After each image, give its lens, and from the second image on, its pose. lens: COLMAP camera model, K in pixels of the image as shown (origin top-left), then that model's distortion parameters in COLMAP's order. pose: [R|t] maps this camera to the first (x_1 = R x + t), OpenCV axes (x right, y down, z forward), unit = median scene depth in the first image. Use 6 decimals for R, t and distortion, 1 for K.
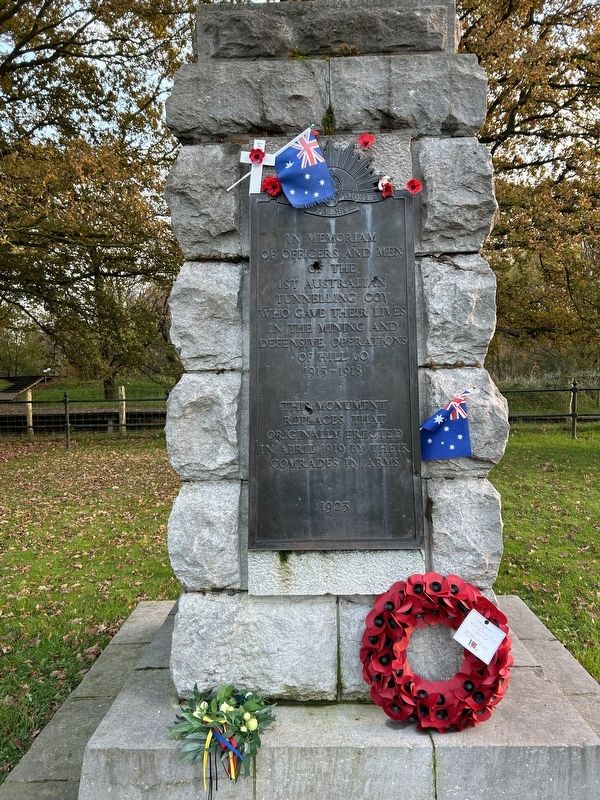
lens RADIAL K [[608.9, 0, 295.4], [0, 608.9, 402.3], [0, 0, 1]] dist [0.022802, -0.022025]
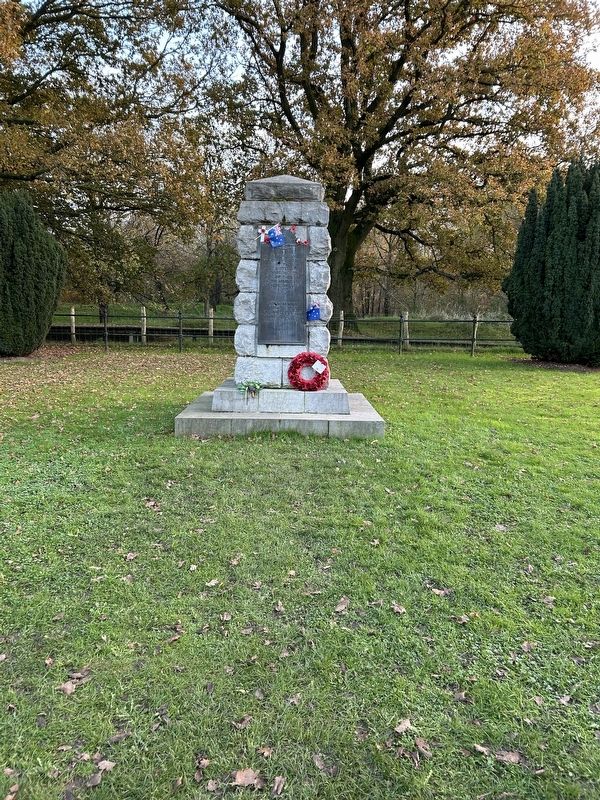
lens RADIAL K [[608.9, 0, 304.6], [0, 608.9, 416.2], [0, 0, 1]] dist [0.022802, -0.022025]
pose [[0.998135, 0.030581, 0.052825, 0.022658], [-0.037060, 0.991288, 0.126393, 0.200678], [-0.048499, -0.128115, 0.990573, -2.571387]]
